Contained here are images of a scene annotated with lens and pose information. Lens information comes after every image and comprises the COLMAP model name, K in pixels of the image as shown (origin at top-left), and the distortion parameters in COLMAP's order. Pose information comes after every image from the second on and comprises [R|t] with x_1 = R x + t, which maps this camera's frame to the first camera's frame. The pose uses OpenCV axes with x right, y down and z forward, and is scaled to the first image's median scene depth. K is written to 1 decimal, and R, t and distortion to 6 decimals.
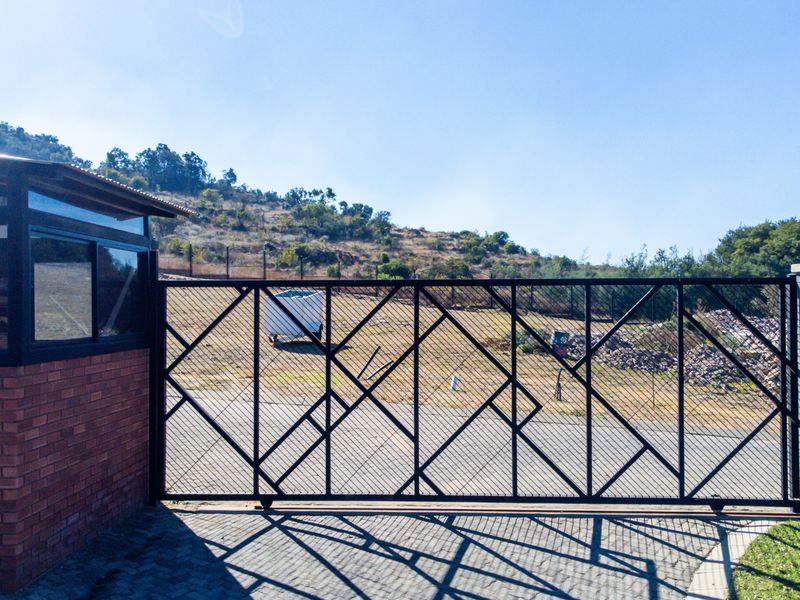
lens RADIAL K [[797.5, 0, 405.1], [0, 797.5, 303.4], [0, 0, 1]] dist [0.047225, -0.002211]
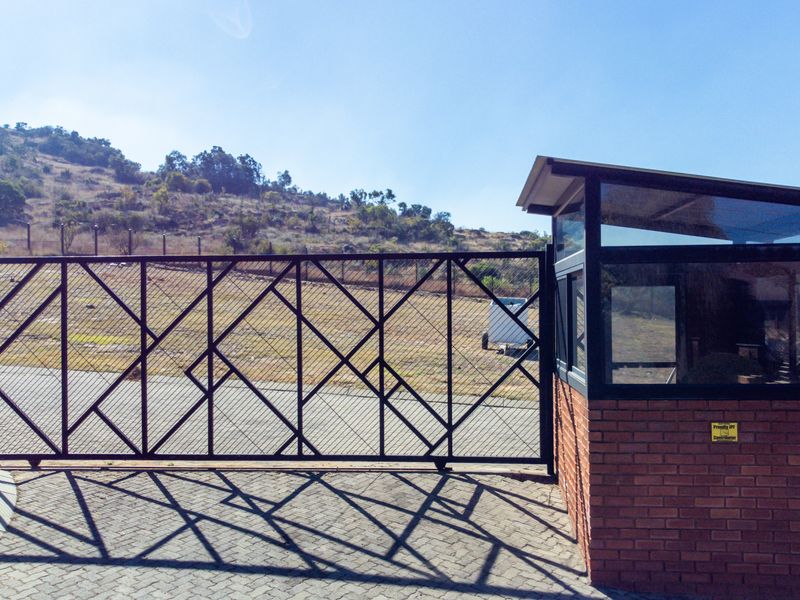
lens RADIAL K [[797.5, 0, 405.1], [0, 797.5, 303.4], [0, 0, 1]] dist [0.047225, -0.002211]
pose [[0.999588, -0.002250, -0.028598, -0.731680], [0.002282, 0.999997, 0.001062, -0.033822], [0.028595, -0.001127, 0.999590, -0.027983]]
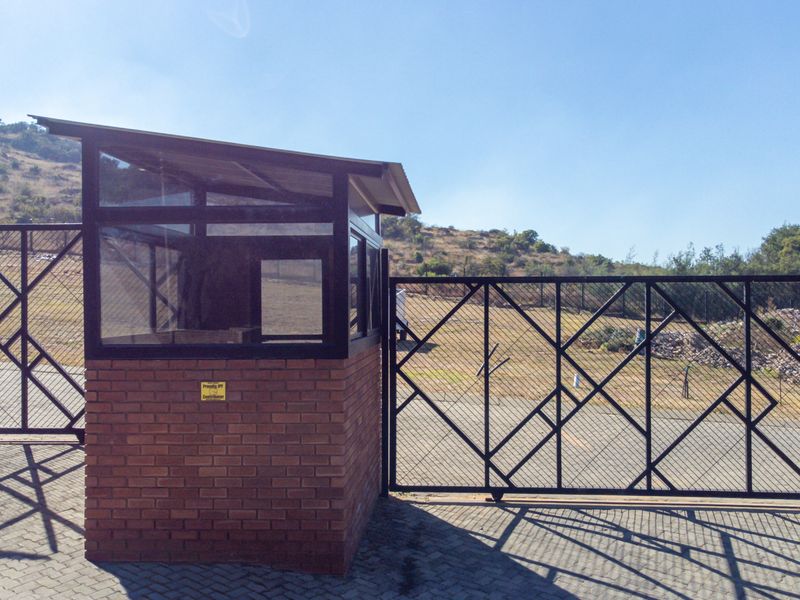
lens RADIAL K [[797.5, 0, 405.1], [0, 797.5, 303.4], [0, 0, 1]] dist [0.047225, -0.002211]
pose [[0.999816, 0.001151, -0.019137, -0.270916], [-0.001121, 0.999998, 0.001577, 0.002582], [0.019139, -0.001555, 0.999816, -0.022017]]
